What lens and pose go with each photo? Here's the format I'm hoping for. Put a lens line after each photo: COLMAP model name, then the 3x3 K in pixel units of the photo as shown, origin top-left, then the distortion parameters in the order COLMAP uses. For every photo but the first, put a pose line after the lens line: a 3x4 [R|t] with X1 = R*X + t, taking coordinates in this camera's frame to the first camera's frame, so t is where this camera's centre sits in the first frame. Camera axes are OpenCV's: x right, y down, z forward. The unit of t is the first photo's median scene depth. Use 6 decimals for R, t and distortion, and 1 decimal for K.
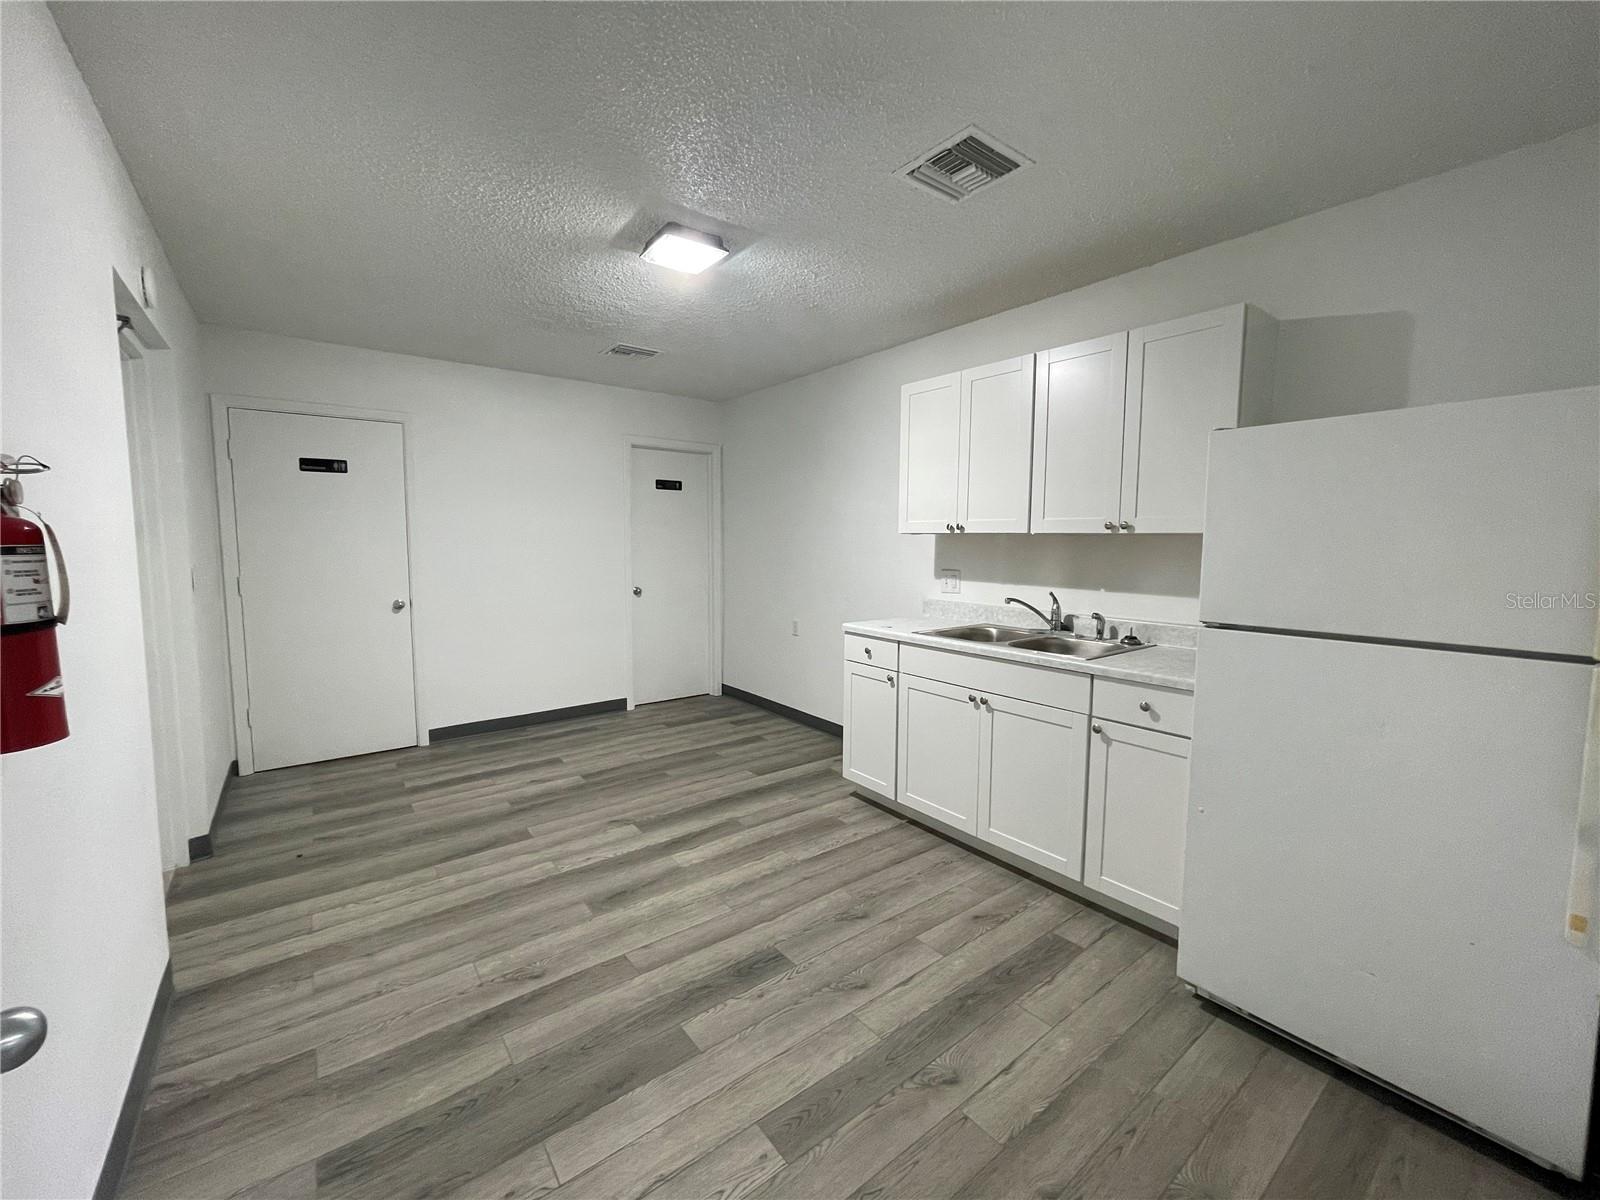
lens RADIAL K [[648.3, 0, 783.7], [0, 648.3, 588.9], [0, 0, 1]] dist [0.002406, 0.000907]
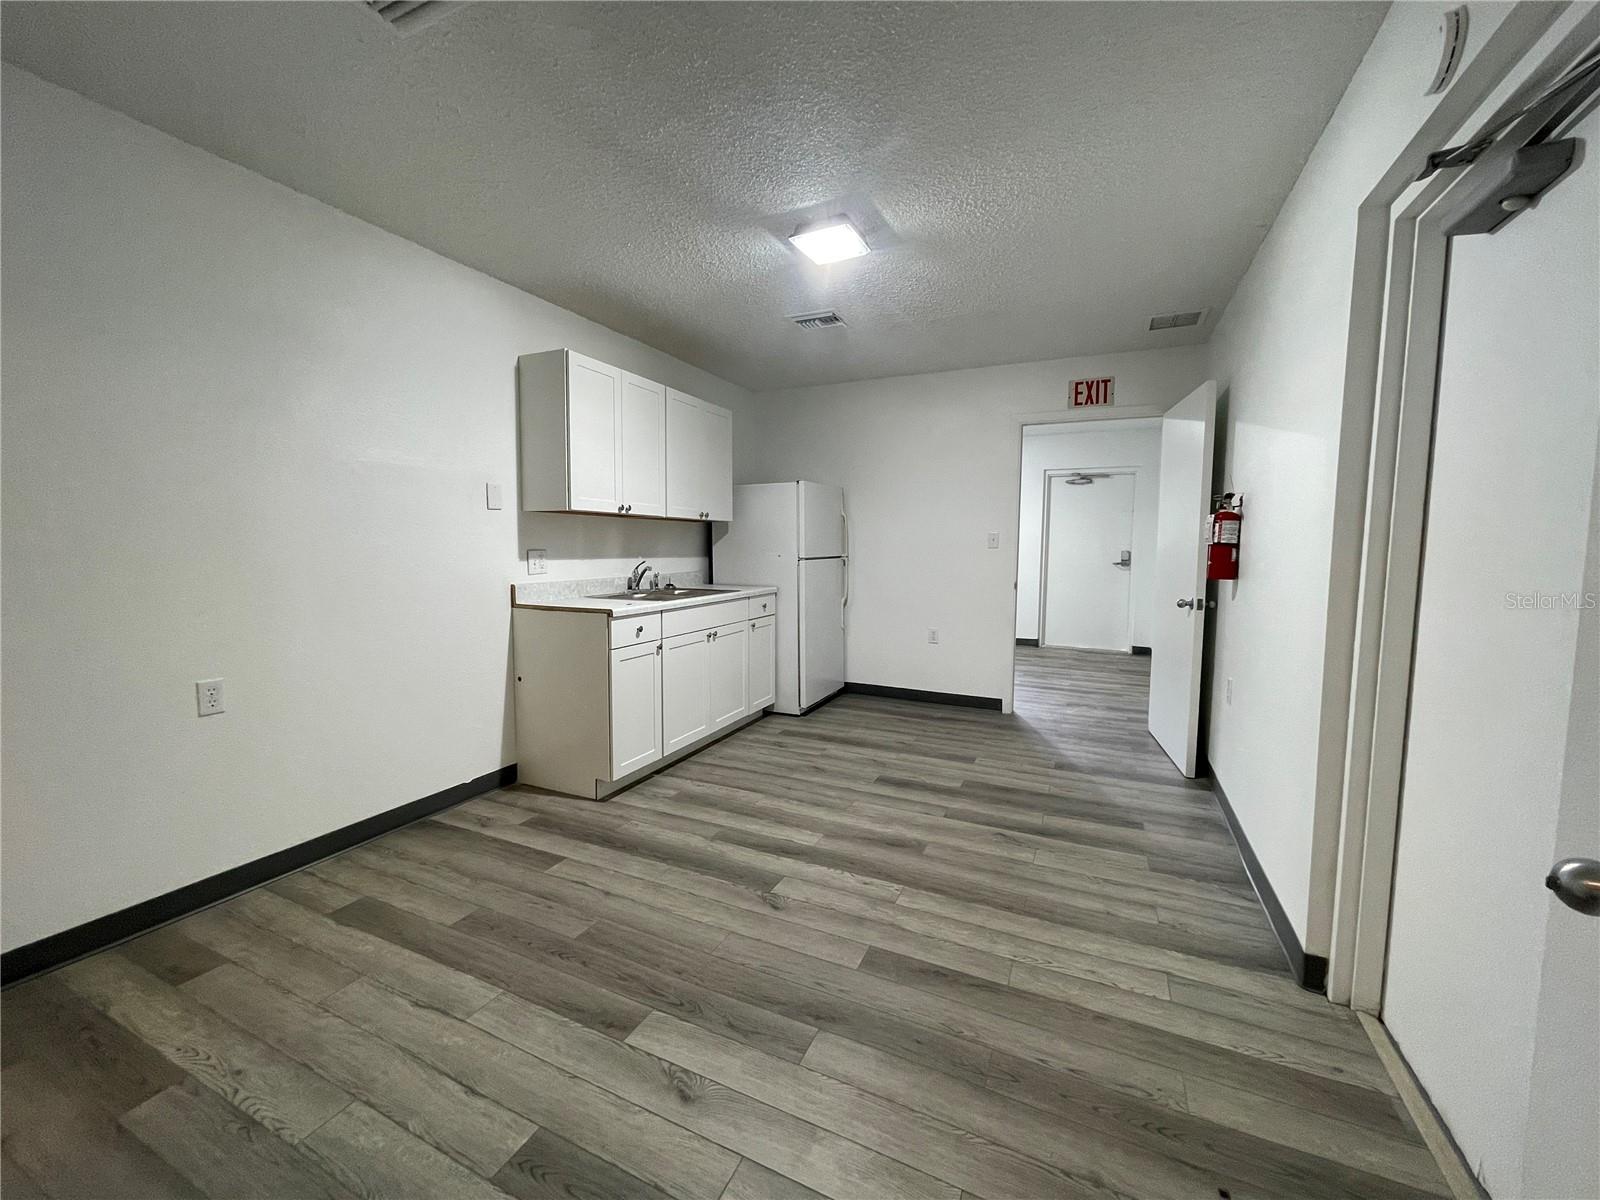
lens RADIAL K [[648.3, 0, 792.5], [0, 648.3, 598.5], [0, 0, 1]] dist [0.002406, 0.000907]
pose [[-0.474013, -0.082220, 0.876671, -1.002172], [0.061351, 0.990127, 0.126033, -0.073354], [-0.878378, 0.113525, -0.464288, 1.479256]]
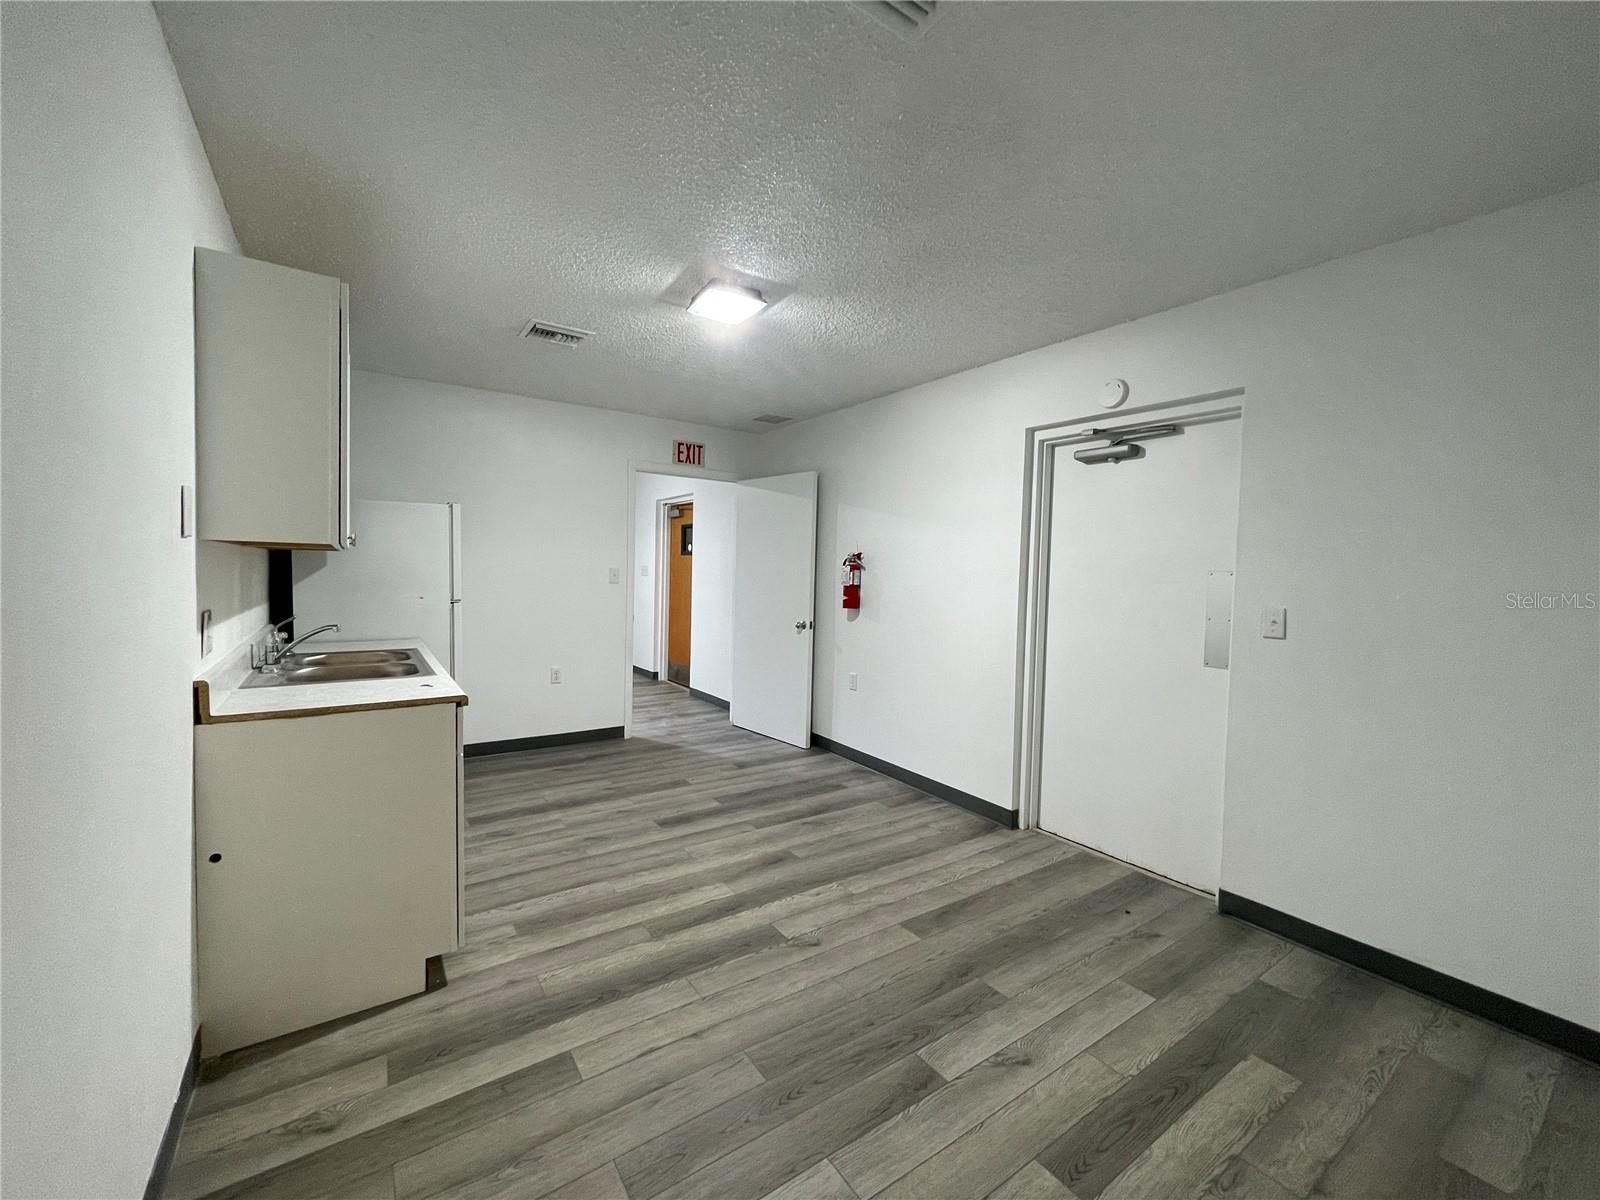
lens RADIAL K [[648.3, 0, 793.0], [0, 648.3, 593.4], [0, 0, 1]] dist [0.002406, 0.000907]
pose [[-0.998978, -0.026863, 0.036353, -0.294290], [-0.022411, 0.992788, 0.117769, -0.151437], [-0.039254, 0.116834, -0.992375, 1.968146]]
